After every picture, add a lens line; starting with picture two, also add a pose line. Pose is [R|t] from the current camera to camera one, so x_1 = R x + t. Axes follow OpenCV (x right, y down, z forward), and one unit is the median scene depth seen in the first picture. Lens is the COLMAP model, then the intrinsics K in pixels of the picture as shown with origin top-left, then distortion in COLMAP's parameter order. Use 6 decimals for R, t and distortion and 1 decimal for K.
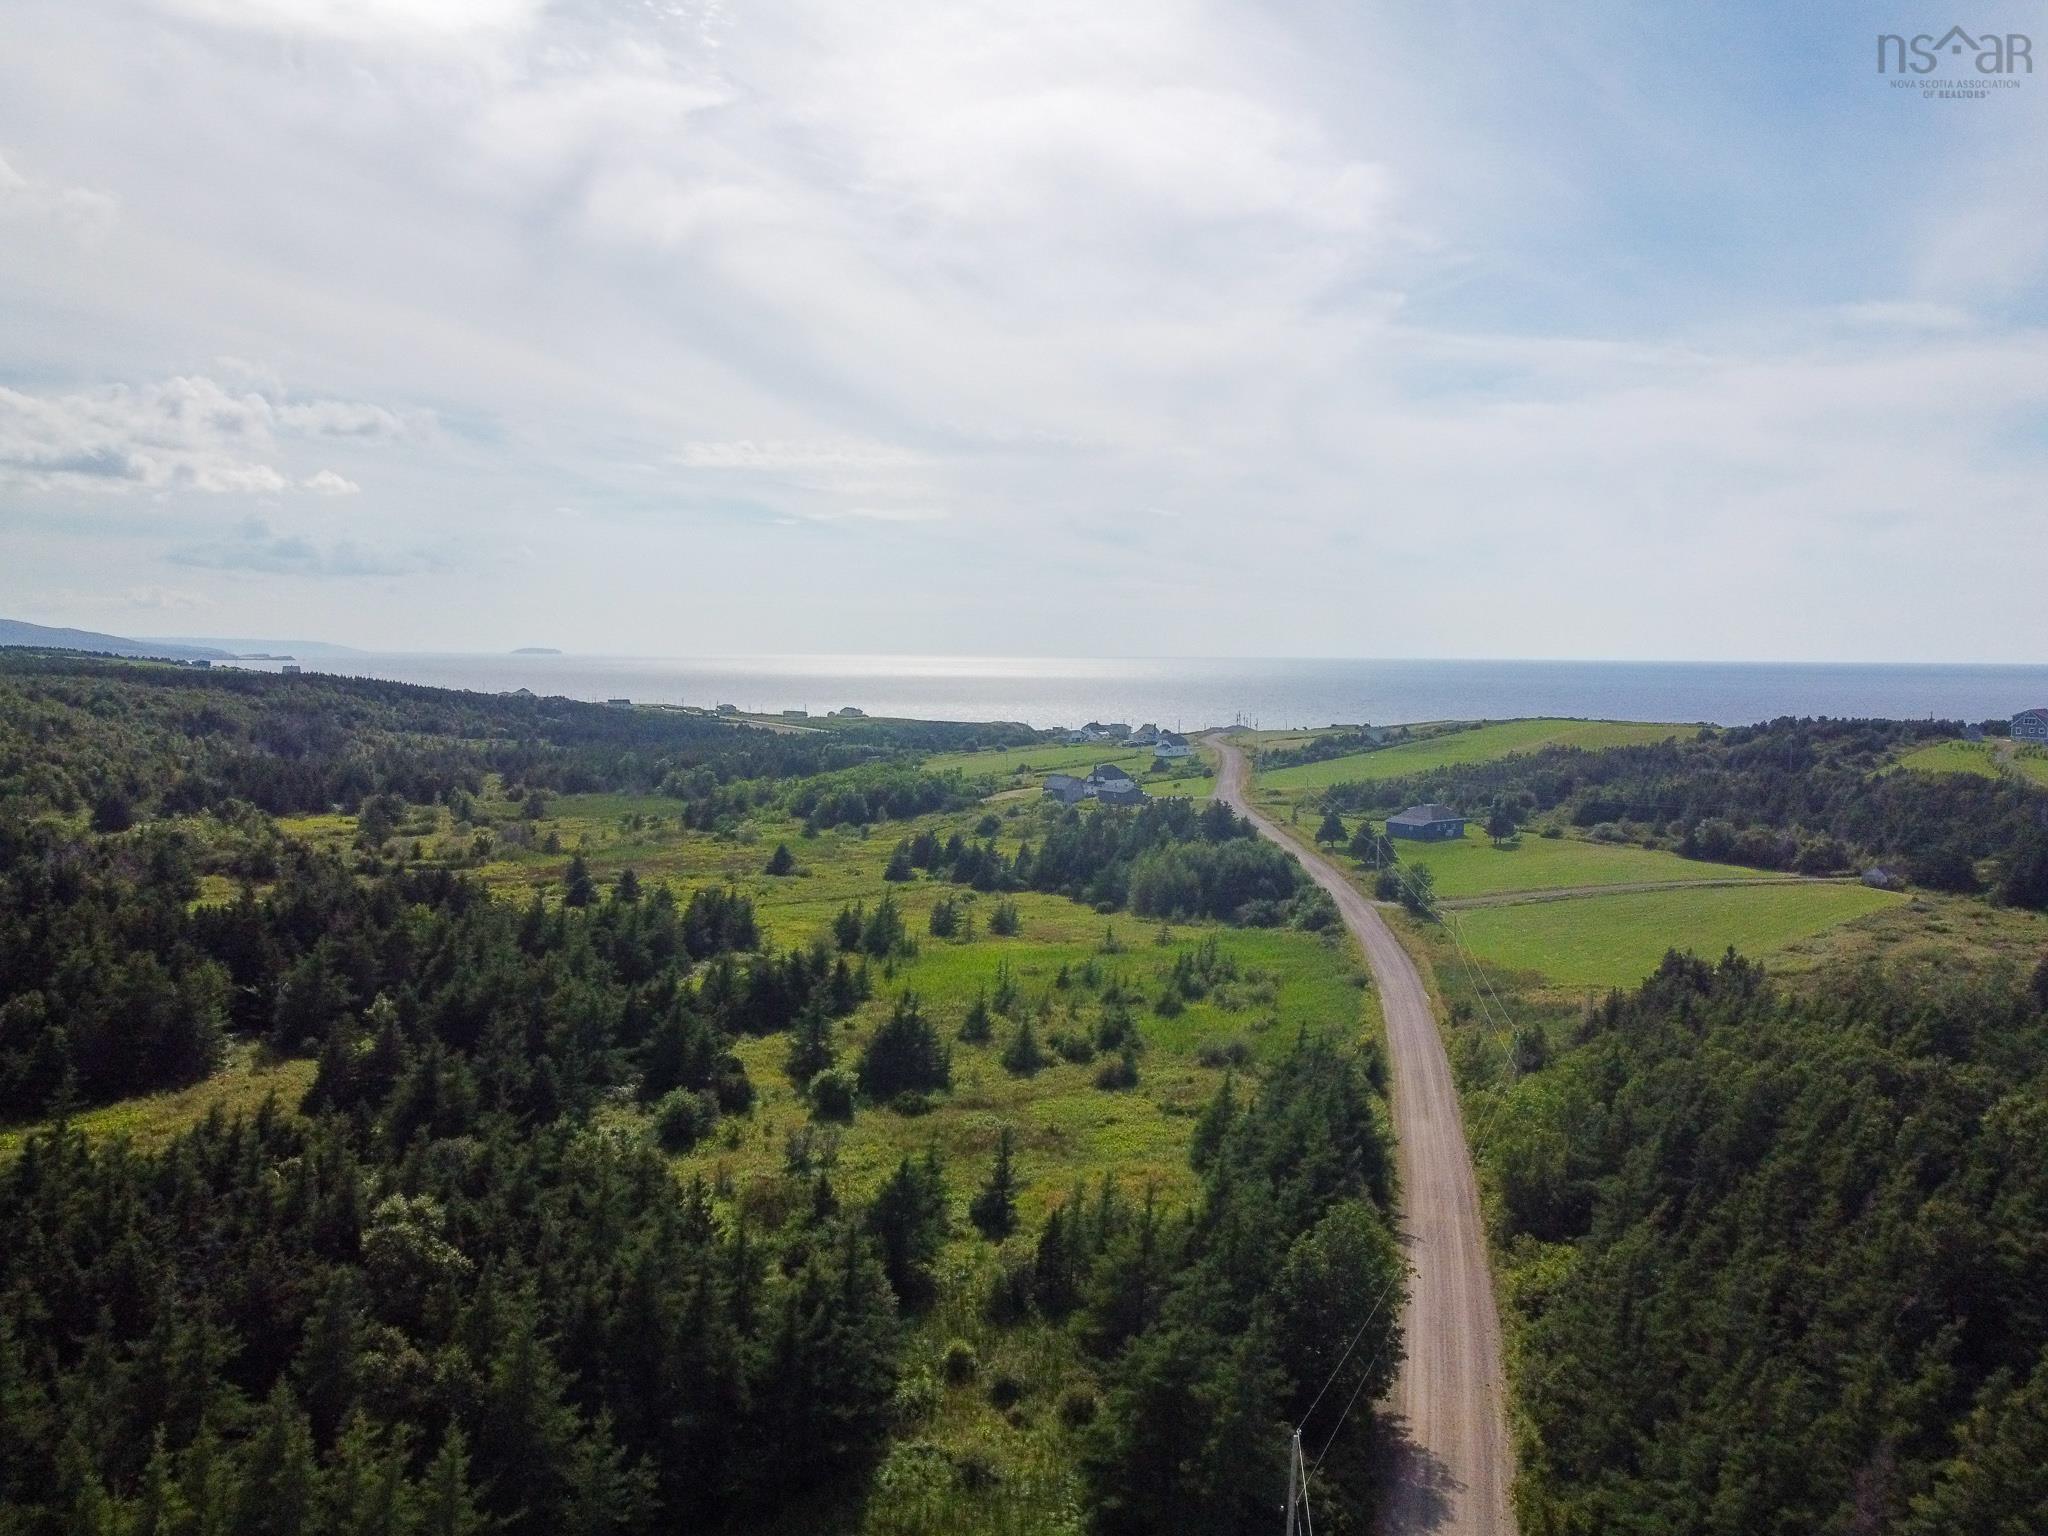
lens RADIAL K [[1546.0, 0, 1025.2], [0, 1546.0, 770.0], [0, 0, 1]] dist [0.003603, -0.011645]
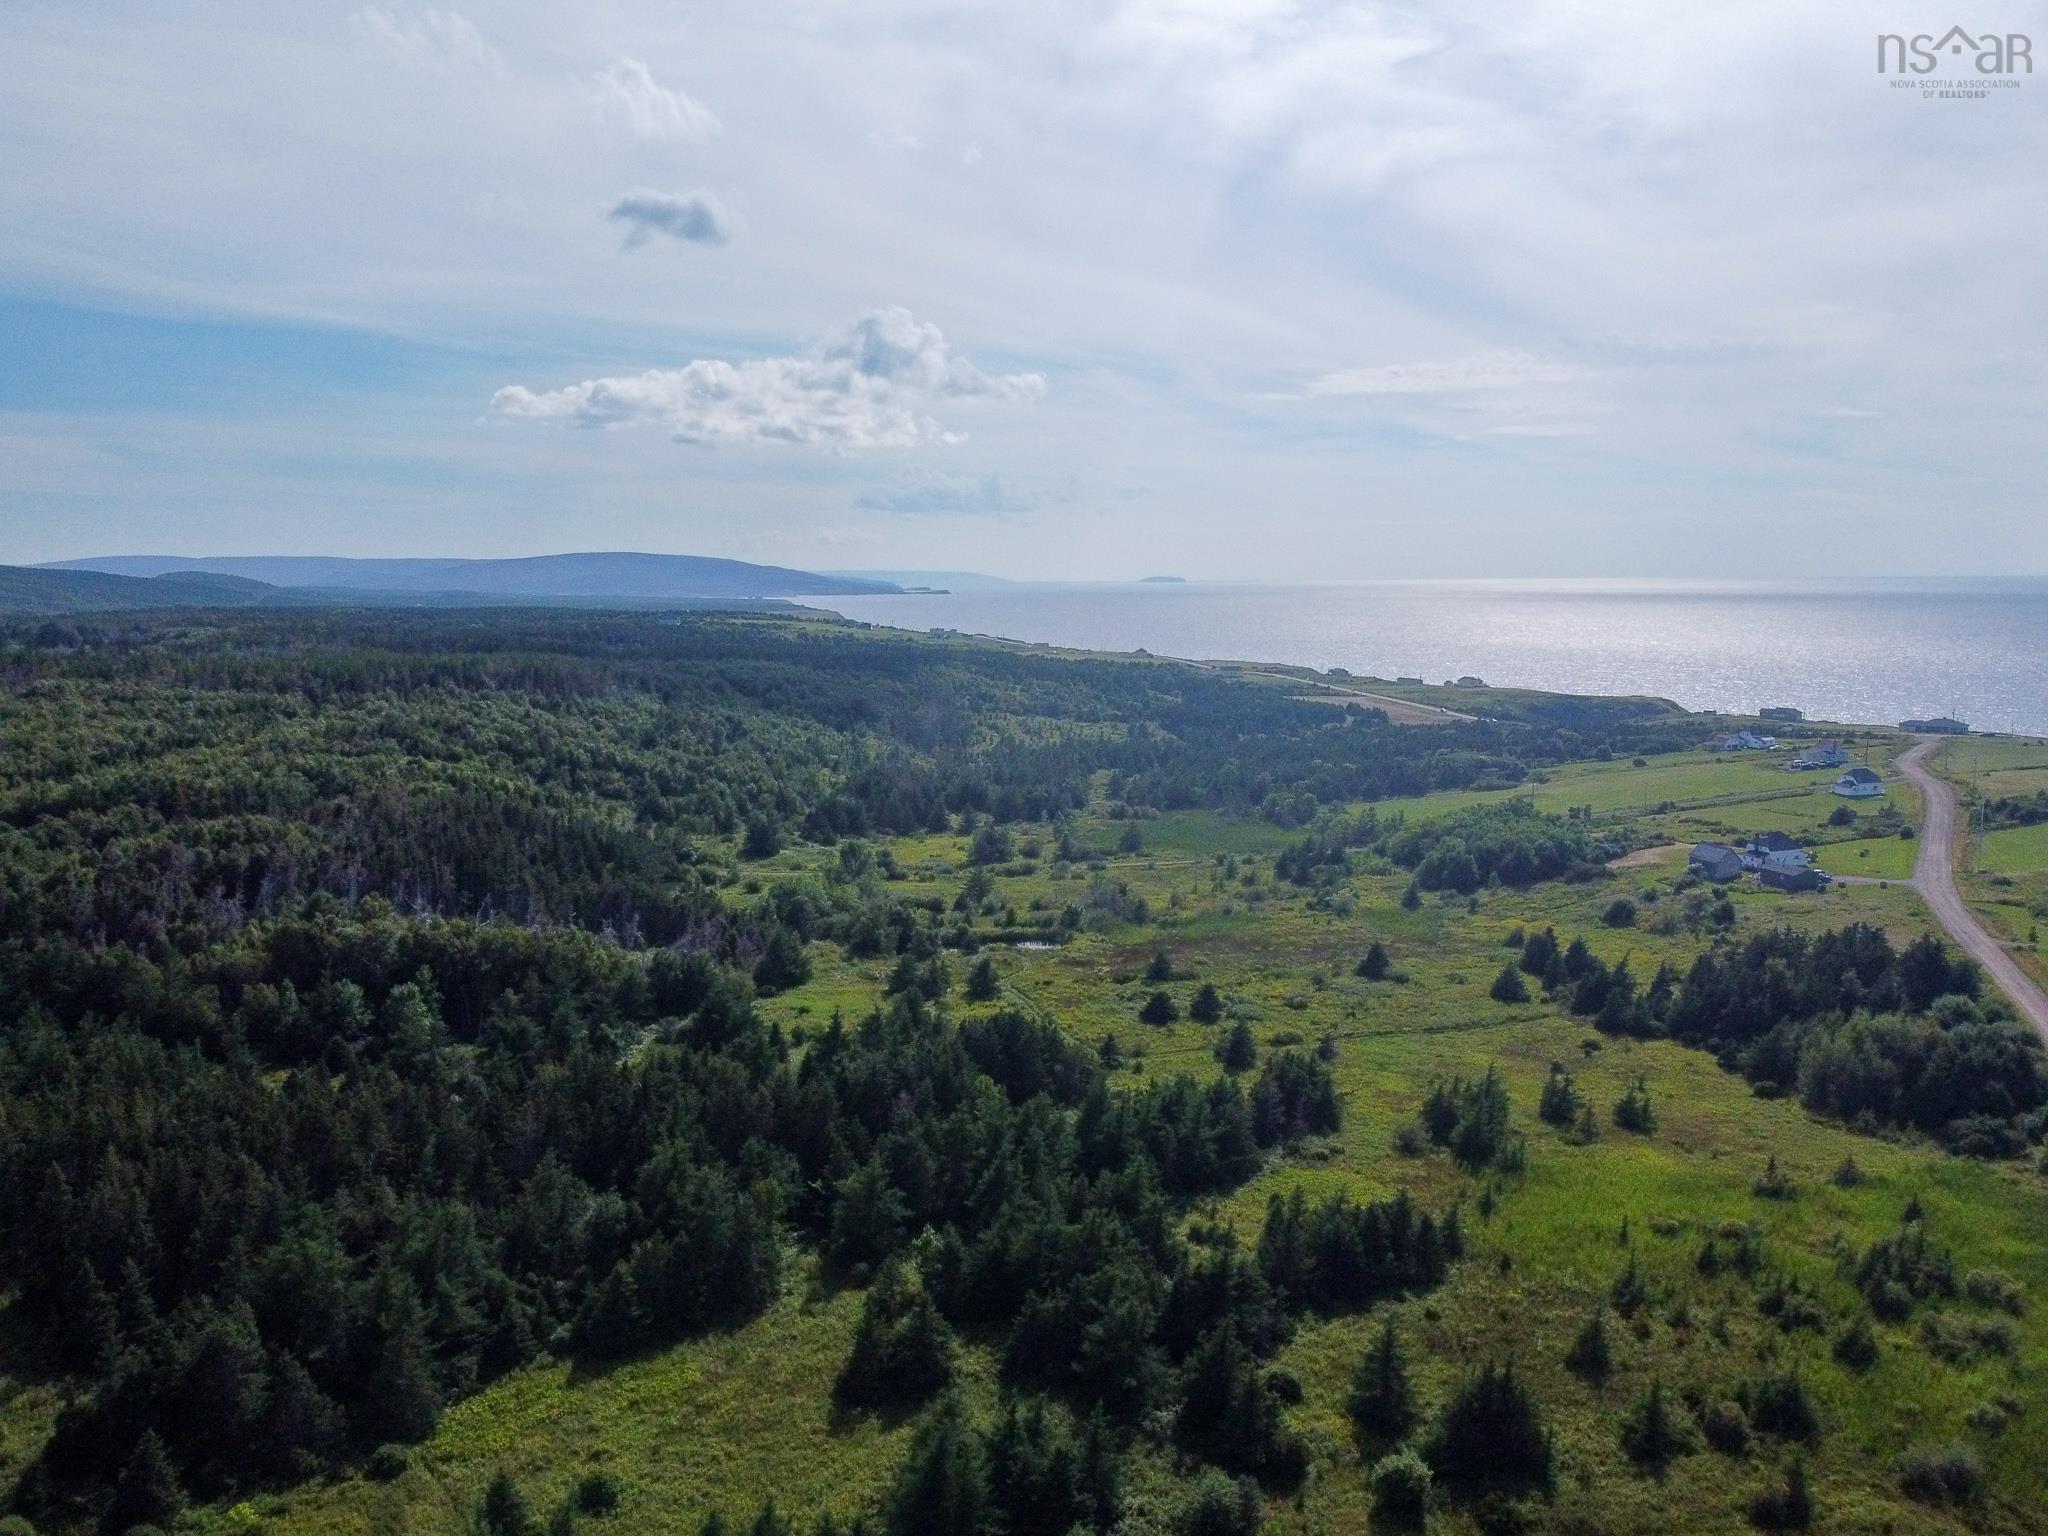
lens RADIAL K [[1546.0, 0, 1025.8], [0, 1546.0, 767.4], [0, 0, 1]] dist [0.003603, -0.011645]
pose [[0.923343, 0.033223, -0.382537, -0.003136], [-0.014112, 0.998513, 0.052657, -0.118981], [0.383718, -0.043222, 0.922438, 0.096532]]
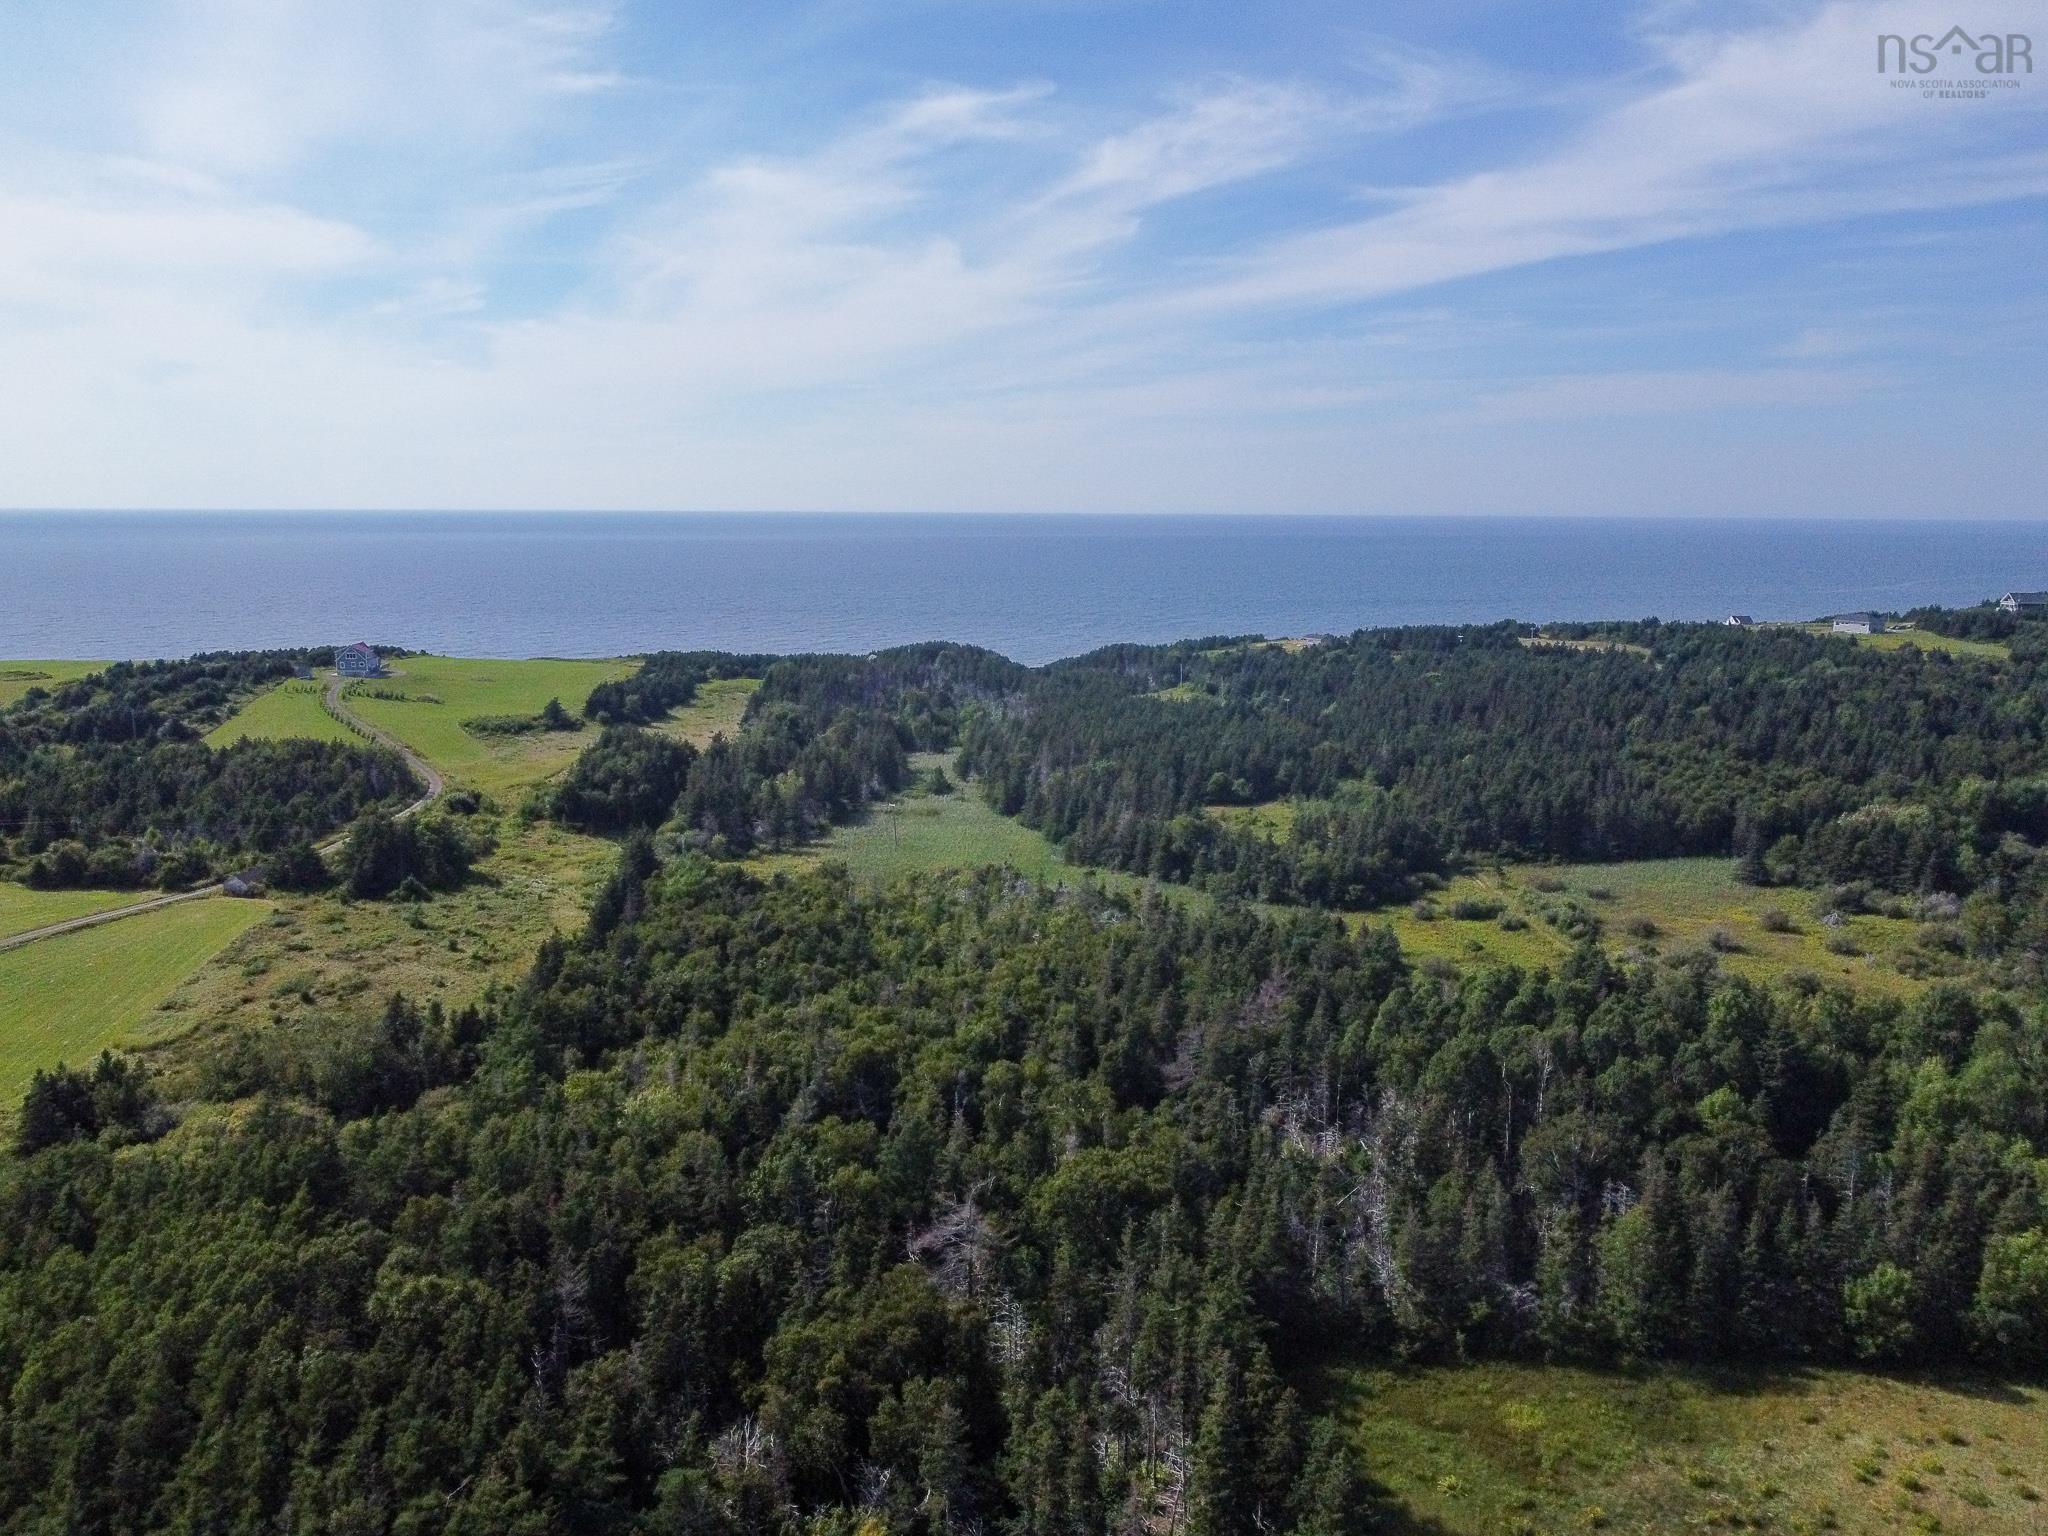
lens RADIAL K [[1546.0, 0, 1014.7], [0, 1546.0, 765.1], [0, 0, 1]] dist [0.003603, -0.011645]
pose [[0.556075, -0.142577, 0.818812, 0.002218], [0.060998, 0.989520, 0.130877, -0.110872], [-0.828891, -0.022831, 0.558944, -0.010880]]
